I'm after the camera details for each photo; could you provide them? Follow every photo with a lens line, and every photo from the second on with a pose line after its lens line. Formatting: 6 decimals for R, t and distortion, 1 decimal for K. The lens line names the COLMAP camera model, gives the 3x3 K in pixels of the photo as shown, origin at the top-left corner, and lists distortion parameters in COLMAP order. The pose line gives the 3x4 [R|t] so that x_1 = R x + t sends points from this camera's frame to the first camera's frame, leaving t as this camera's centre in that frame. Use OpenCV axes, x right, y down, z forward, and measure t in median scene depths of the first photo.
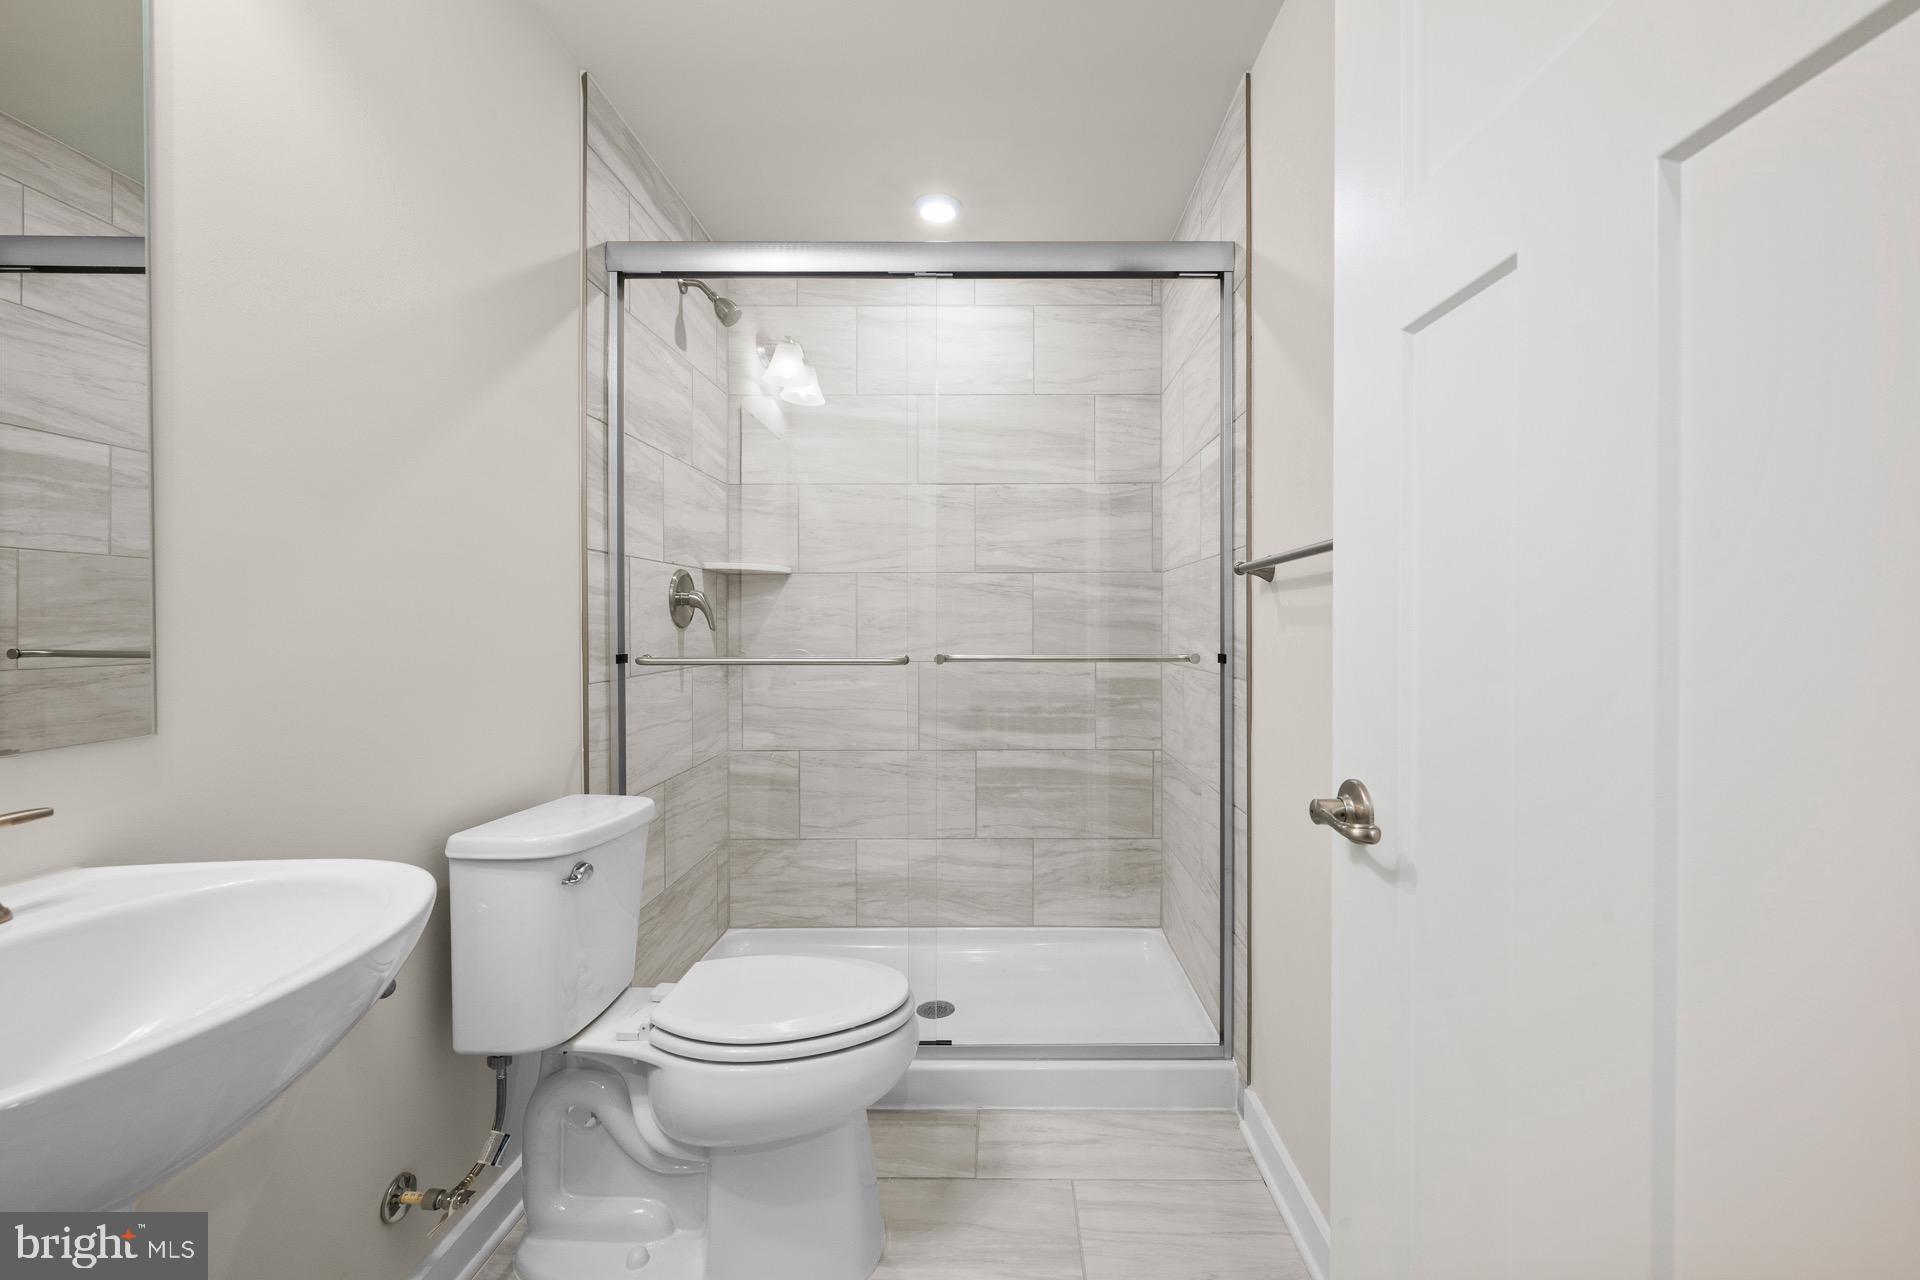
lens RADIAL K [[665.7, 0, 963.2], [0, 665.7, 632.9], [0, 0, 1]] dist [0.001282, 0.000317]
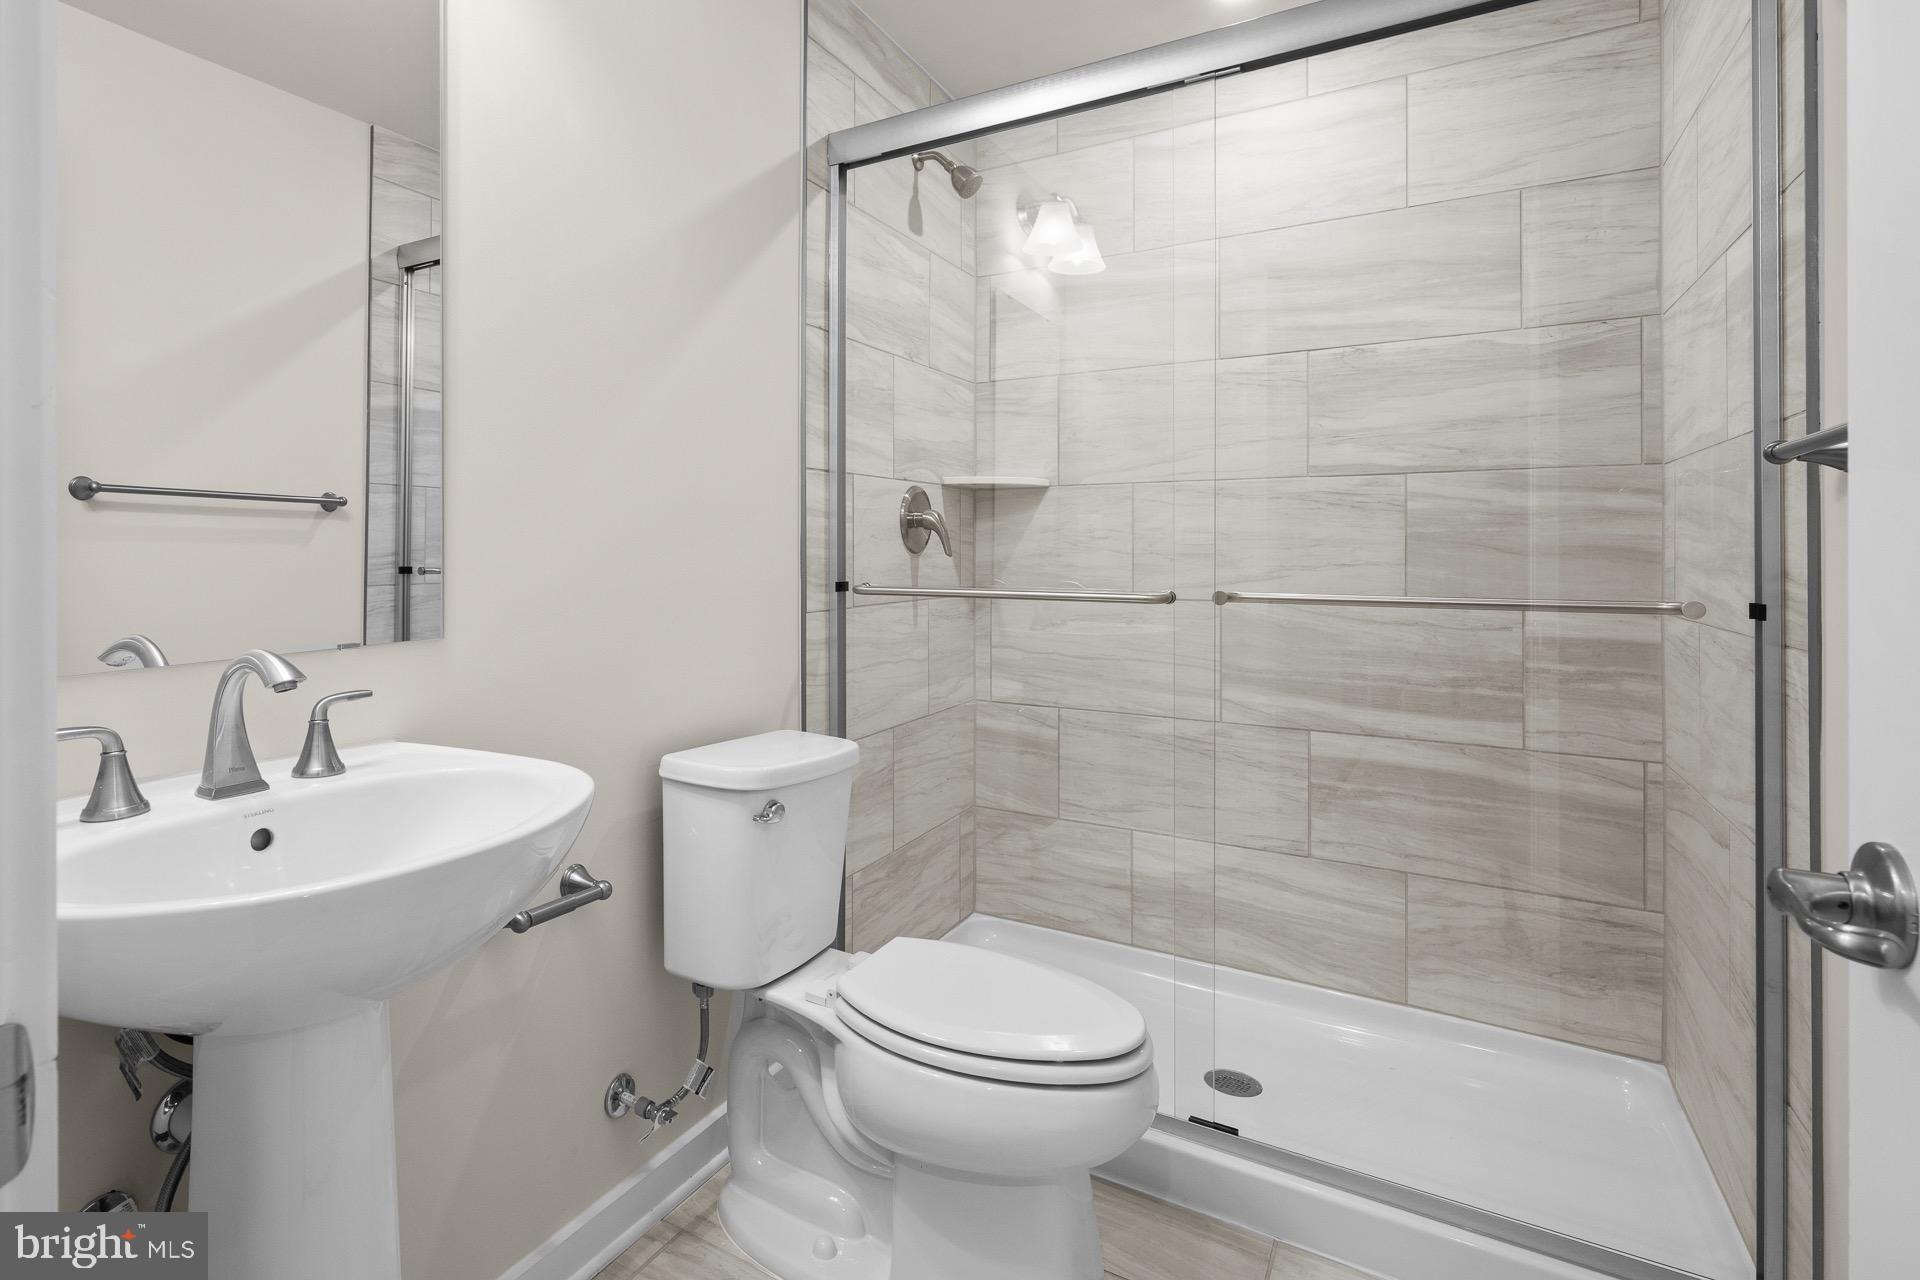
lens RADIAL K [[873.2, 0, 960.5], [0, 873.2, 553.8], [0, 0, 1]] dist [0.004103, -0.000660]
pose [[0.881014, 0.005144, -0.473063, 0.147927], [-0.009266, 0.999937, -0.006382, -0.000023], [0.473000, 0.010006, 0.881006, 0.019121]]
